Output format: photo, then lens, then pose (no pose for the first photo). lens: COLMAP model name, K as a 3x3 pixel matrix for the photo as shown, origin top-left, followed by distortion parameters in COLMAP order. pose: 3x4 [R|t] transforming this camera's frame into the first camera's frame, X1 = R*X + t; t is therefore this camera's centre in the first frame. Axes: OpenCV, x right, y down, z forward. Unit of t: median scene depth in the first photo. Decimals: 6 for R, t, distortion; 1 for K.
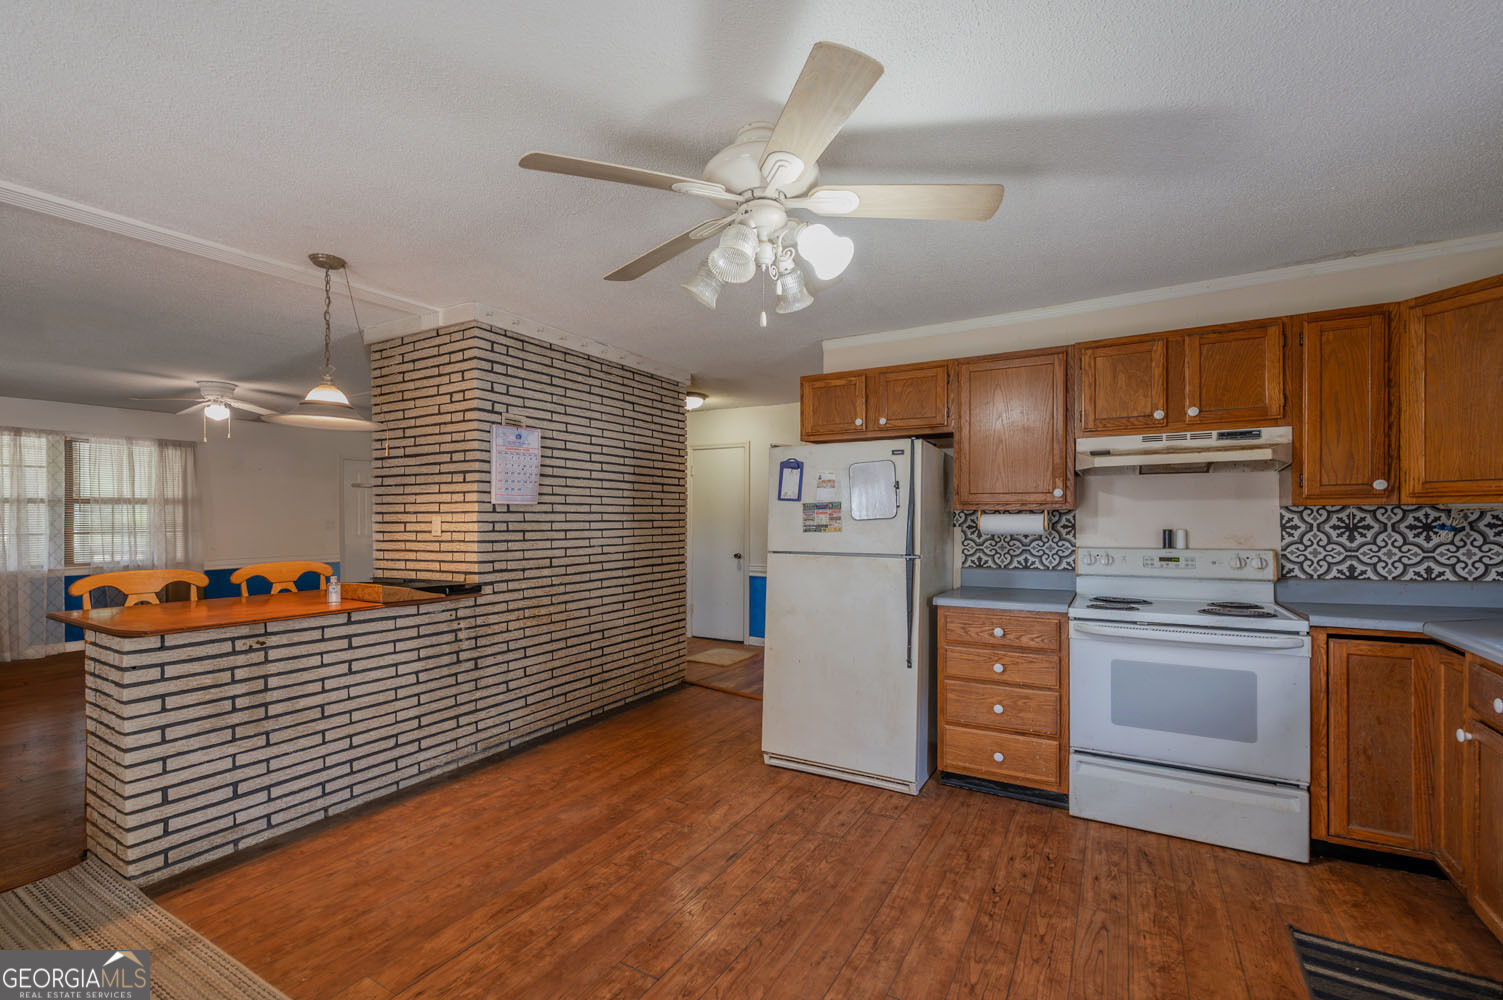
lens RADIAL K [[620.4, 0, 764.0], [0, 620.4, 518.5], [0, 0, 1]] dist [0.000344, -0.000983]
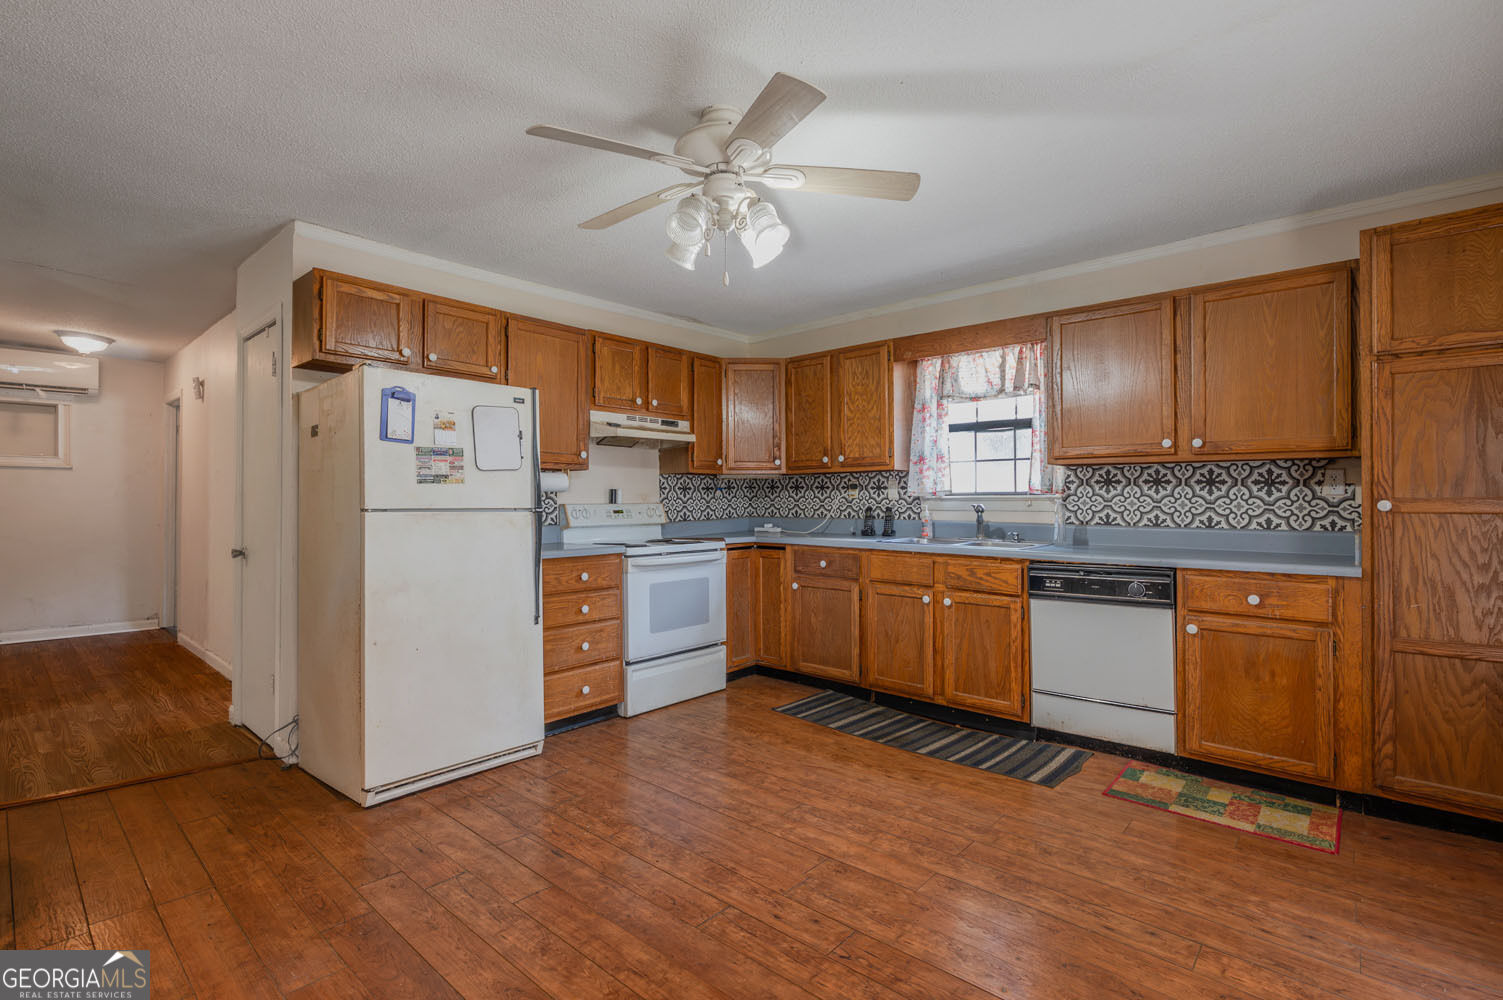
lens RADIAL K [[712.2, 0, 755.8], [0, 712.2, 496.2], [0, 0, 1]] dist [-0.001626, 0.001020]
pose [[0.203168, 0.010399, 0.979089, -0.807769], [0.006177, 0.999910, -0.011902, 0.056890], [-0.979124, 0.008466, 0.203086, 0.445800]]
